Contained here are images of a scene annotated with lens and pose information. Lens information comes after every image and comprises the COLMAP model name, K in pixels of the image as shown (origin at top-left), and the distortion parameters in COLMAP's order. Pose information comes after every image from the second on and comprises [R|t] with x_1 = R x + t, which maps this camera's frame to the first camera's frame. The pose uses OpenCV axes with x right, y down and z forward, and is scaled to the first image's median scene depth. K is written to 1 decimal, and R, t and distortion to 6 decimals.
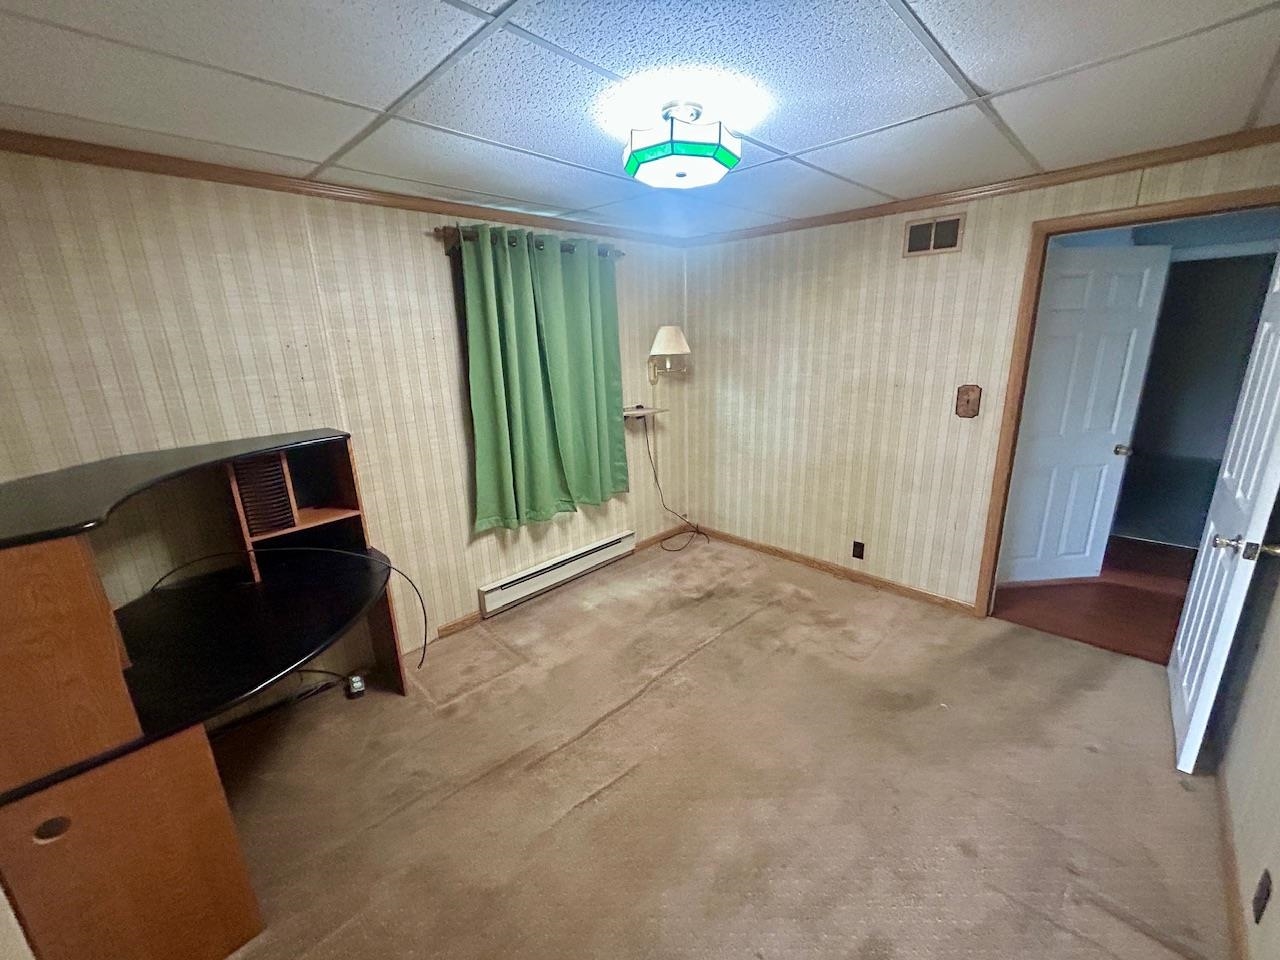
lens RADIAL K [[512.8, 0, 642.1], [0, 512.8, 478.0], [0, 0, 1]] dist [-0.001066, 0.001621]
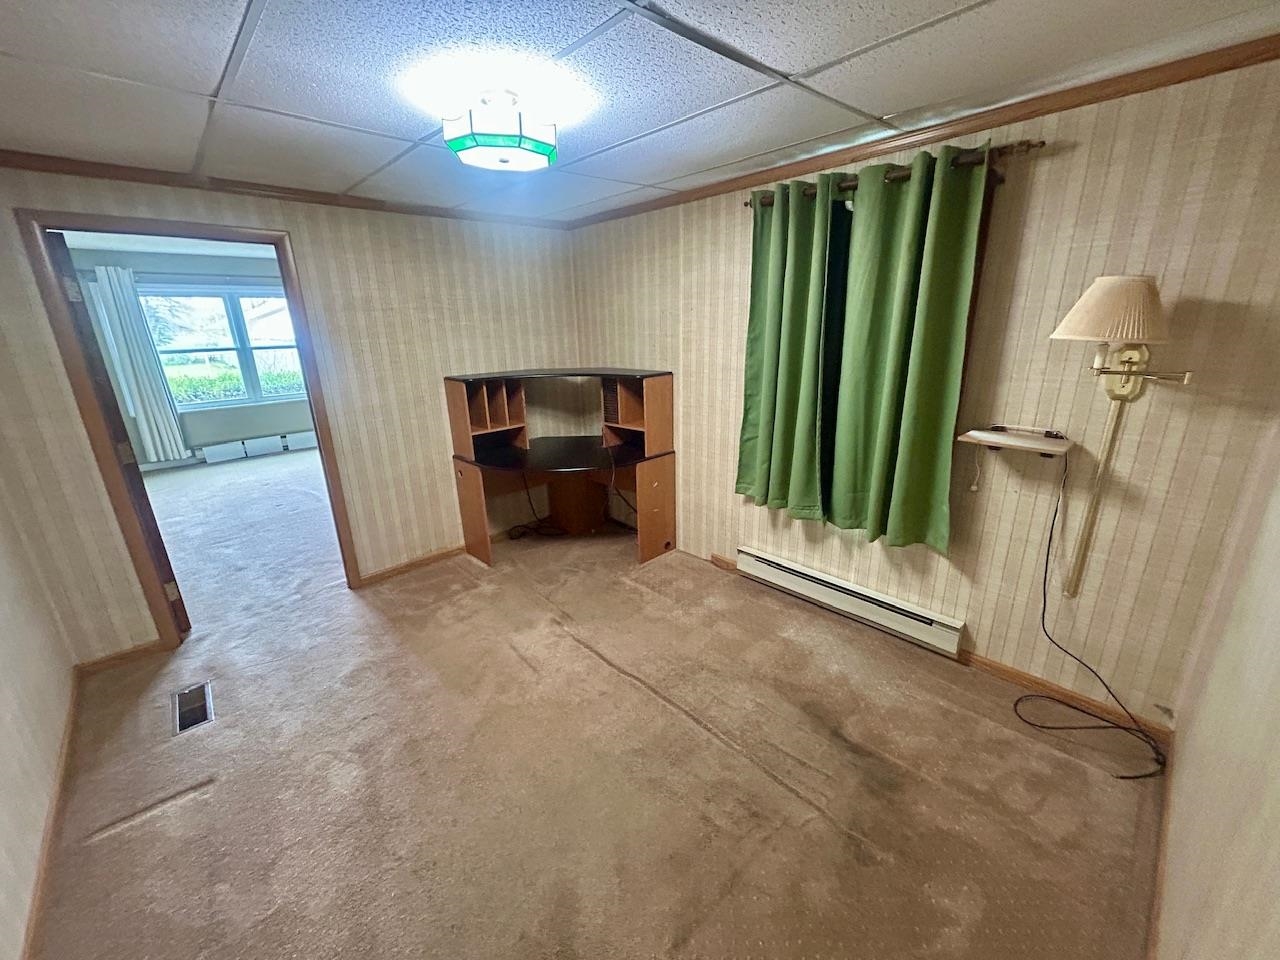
lens RADIAL K [[512.8, 0, 643.0], [0, 512.8, 478.4], [0, 0, 1]] dist [-0.001066, 0.001621]
pose [[-0.037672, 0.325520, -0.944784, 0.571015], [-0.243152, 0.914054, 0.324627, -0.182094], [0.969256, 0.241956, 0.044716, 0.627460]]
